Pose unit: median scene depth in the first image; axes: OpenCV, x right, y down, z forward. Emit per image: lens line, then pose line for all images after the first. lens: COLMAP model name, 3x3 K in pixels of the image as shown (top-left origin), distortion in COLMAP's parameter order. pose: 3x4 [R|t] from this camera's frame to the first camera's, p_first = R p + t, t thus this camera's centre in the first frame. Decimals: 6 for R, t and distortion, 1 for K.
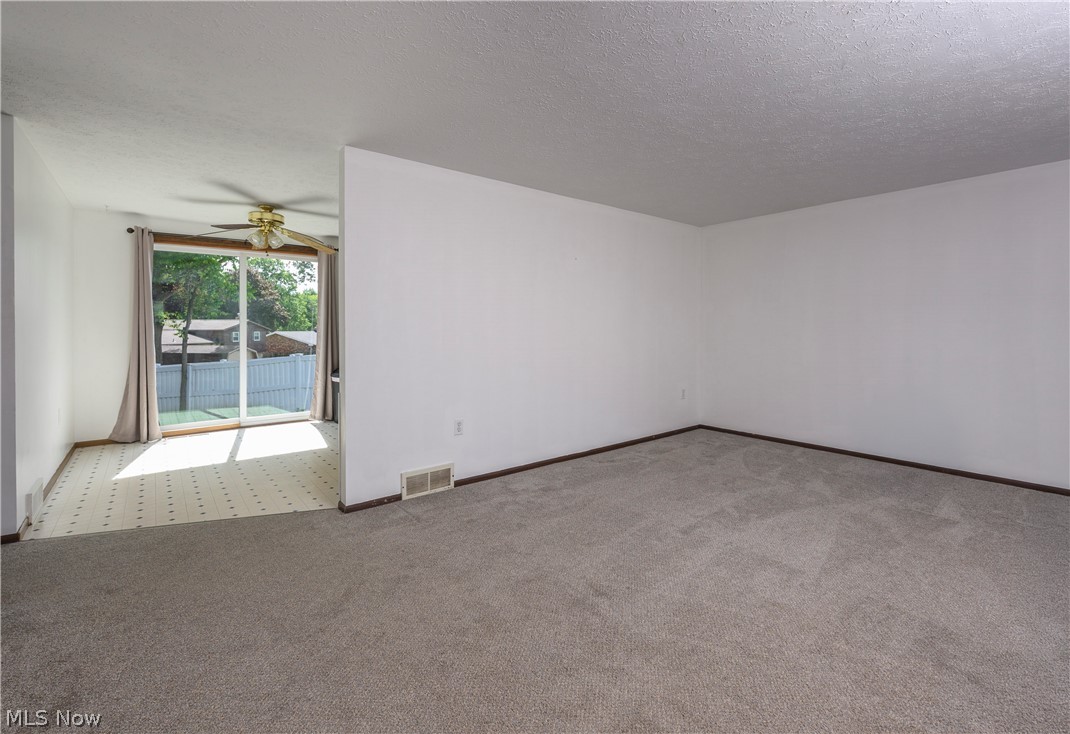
lens RADIAL K [[475.5, 0, 535.3], [0, 475.5, 331.3], [0, 0, 1]] dist [0.000588, 0.000044]
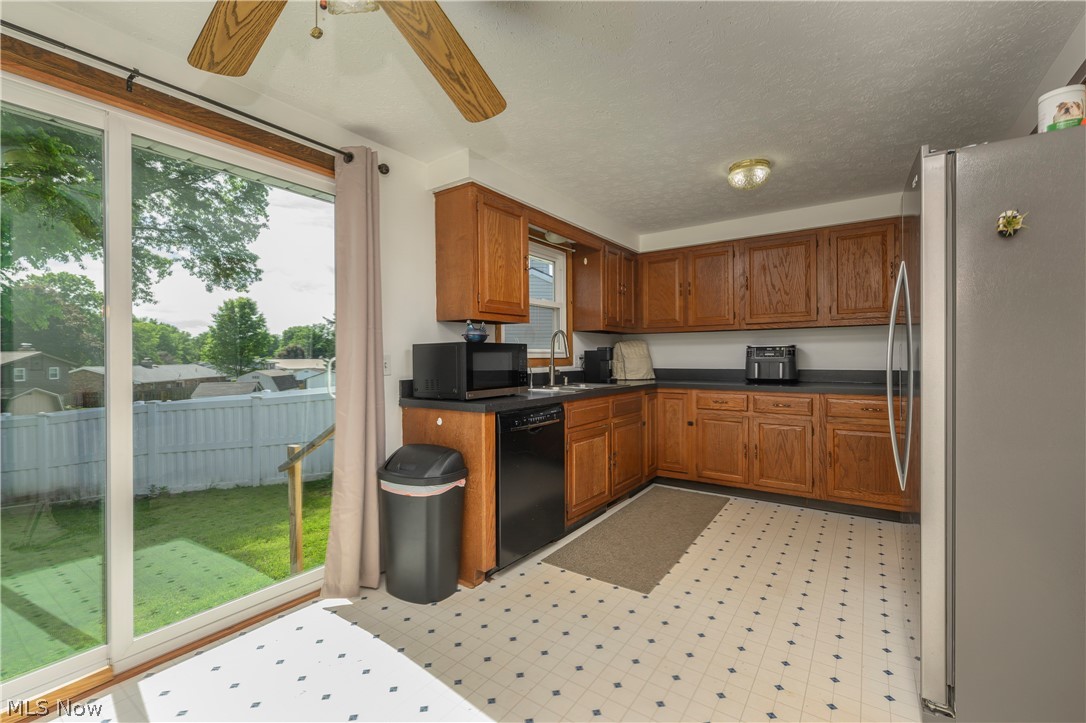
lens RADIAL K [[476.5, 0, 541.2], [0, 476.5, 354.0], [0, 0, 1]] dist [-0.001242, -0.000094]
pose [[0.963187, -0.006704, 0.268749, -0.277143], [0.011366, 0.999811, -0.015796, -0.000585], [-0.268592, 0.018269, 0.963081, 0.398782]]
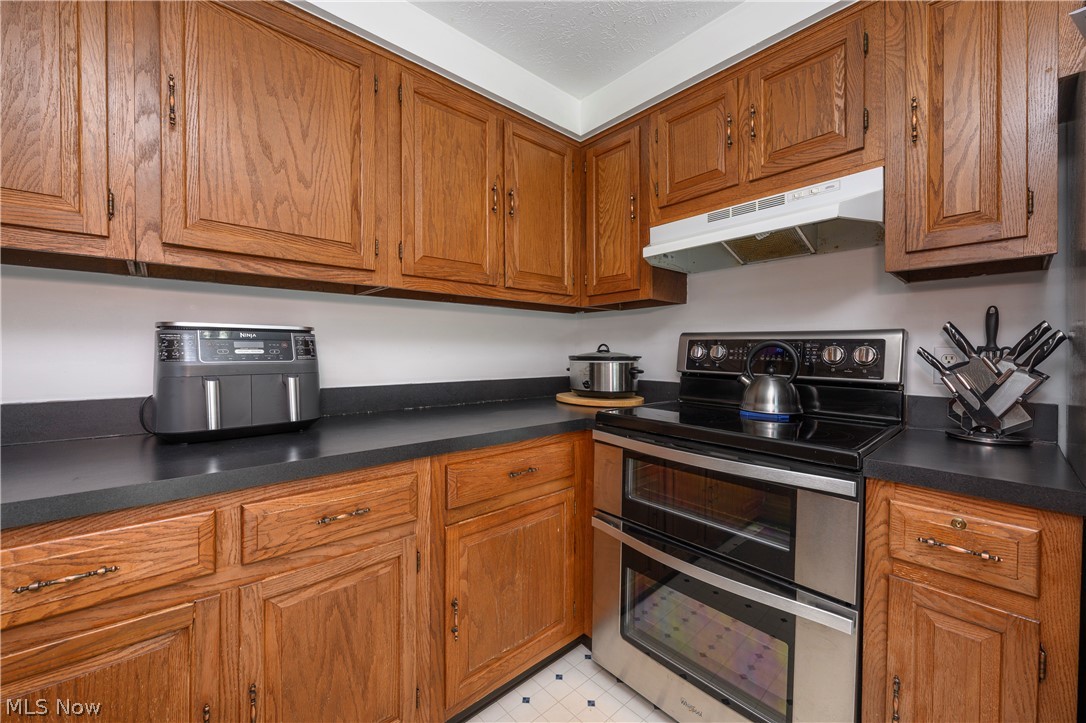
lens RADIAL K [[422.6, 0, 526.7], [0, 422.6, 359.5], [0, 0, 1]] dist [-0.013144, 0.000046]
pose [[-0.022070, -0.014047, 0.999658, -0.073622], [0.009094, 0.999857, 0.014250, -0.003377], [-0.999715, 0.009406, -0.021939, 0.702352]]
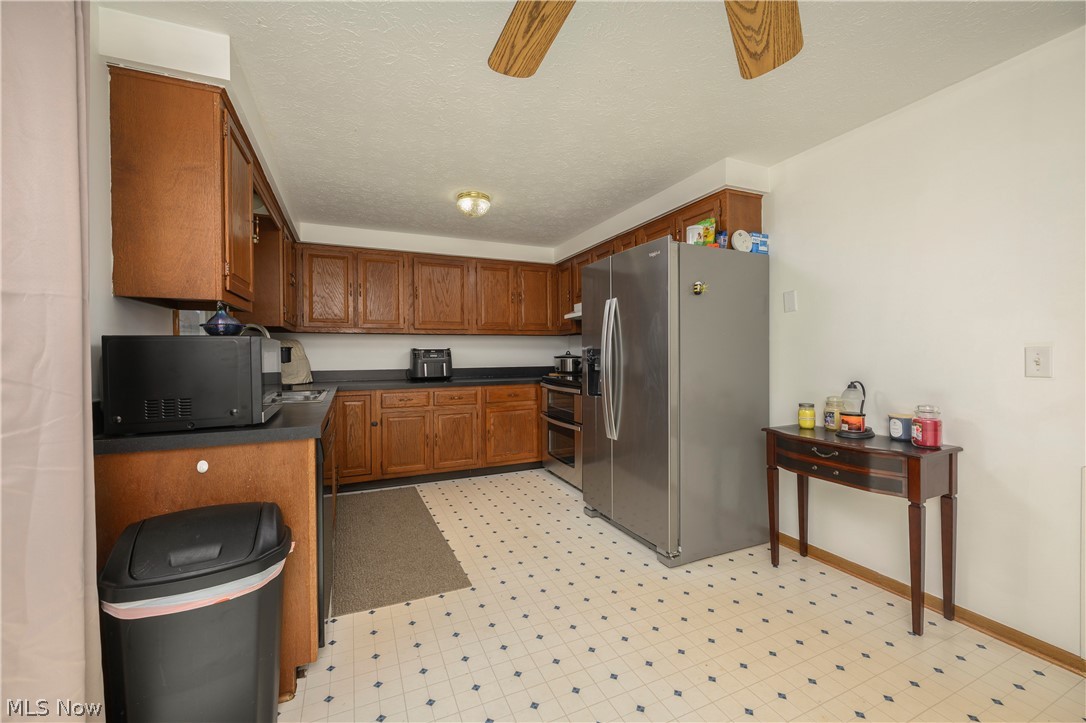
lens RADIAL K [[431.0, 0, 545.4], [0, 431.0, 354.6], [0, 0, 1]] dist [-0.001071, -0.000087]
pose [[0.250107, -0.003020, 0.968213, -0.384293], [0.019696, 0.999804, -0.001970, -0.003002], [-0.968018, 0.019563, 0.250118, 0.540048]]
